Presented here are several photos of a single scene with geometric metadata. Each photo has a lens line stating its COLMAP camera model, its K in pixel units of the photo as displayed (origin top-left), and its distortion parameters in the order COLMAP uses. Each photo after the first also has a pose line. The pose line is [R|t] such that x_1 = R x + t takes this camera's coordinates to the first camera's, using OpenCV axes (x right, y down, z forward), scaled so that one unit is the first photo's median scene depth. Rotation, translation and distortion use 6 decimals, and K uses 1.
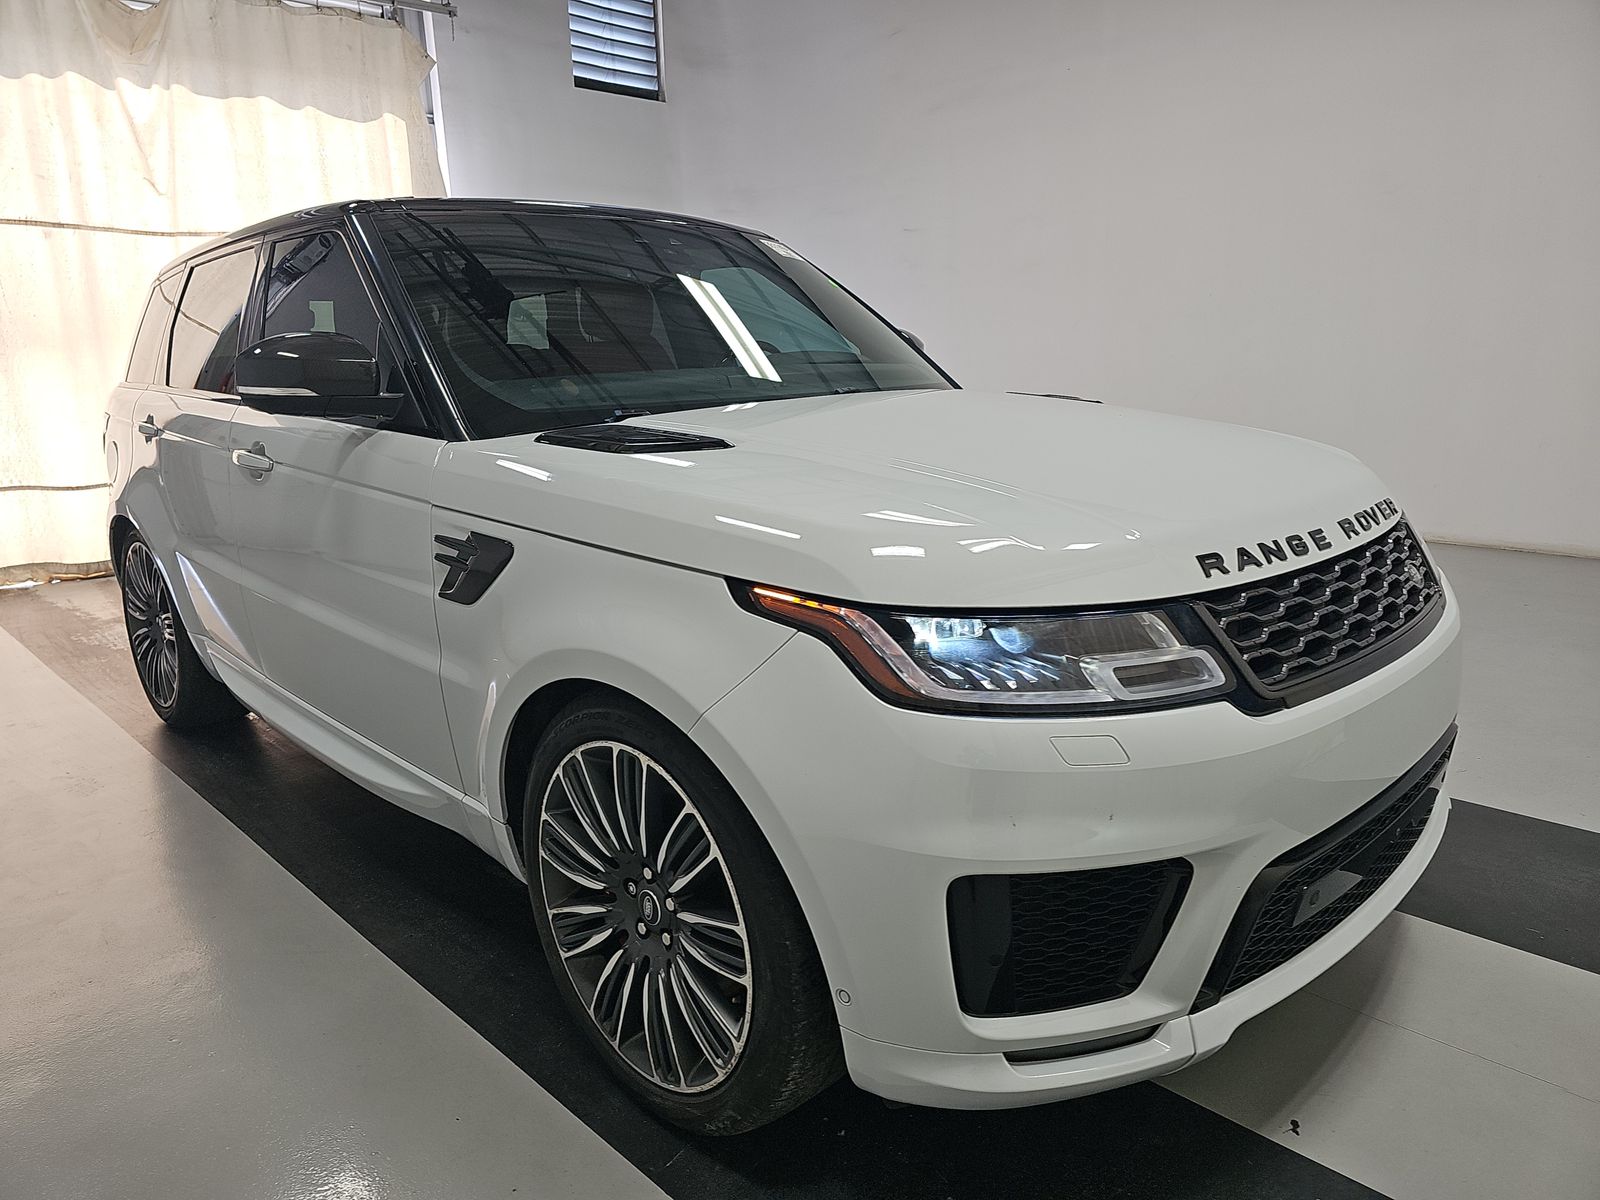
lens RADIAL K [[1070.9, 0, 795.0], [0, 1070.9, 591.3], [0, 0, 1]] dist [0.044094, -0.048375]
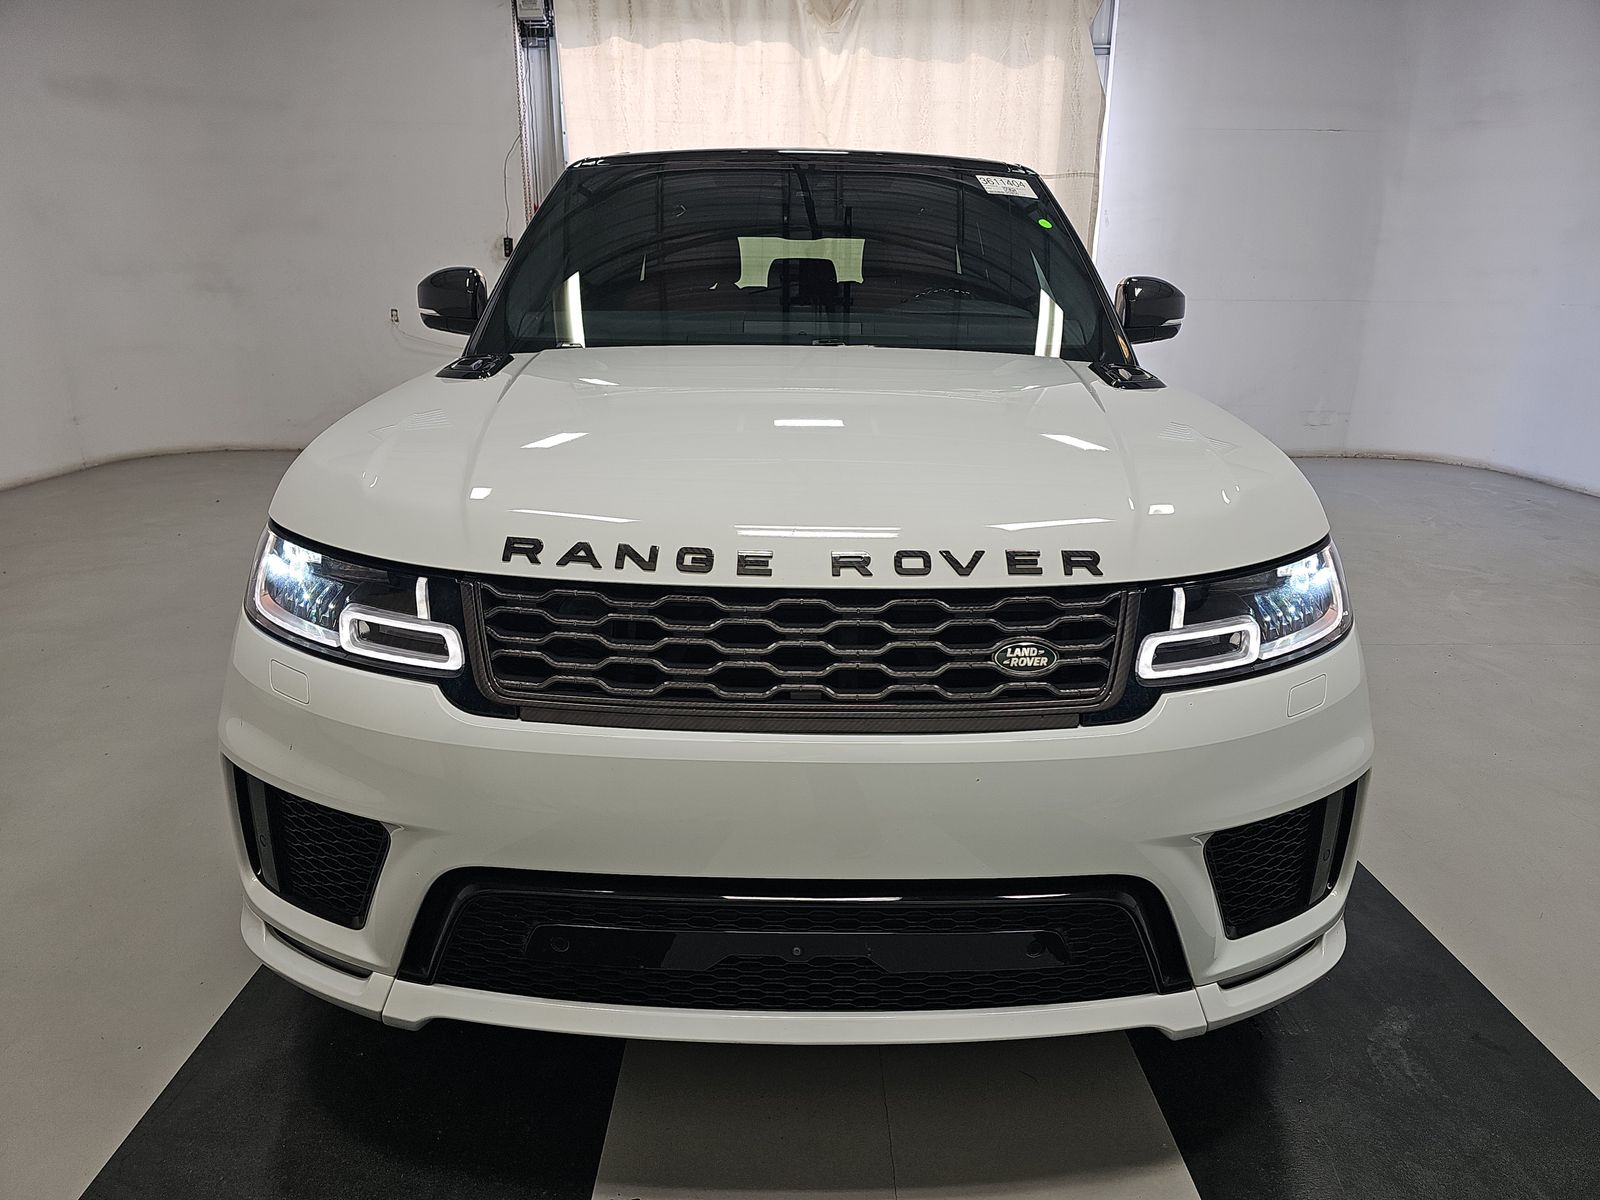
lens RADIAL K [[1070.9, 0, 813.5], [0, 1070.9, 606.5], [0, 0, 1]] dist [0.044094, -0.048375]
pose [[0.713264, 0.233772, -0.660760, 1.173214], [-0.188020, 0.972002, 0.140927, -0.152580], [0.675205, 0.023718, 0.737248, 0.492785]]
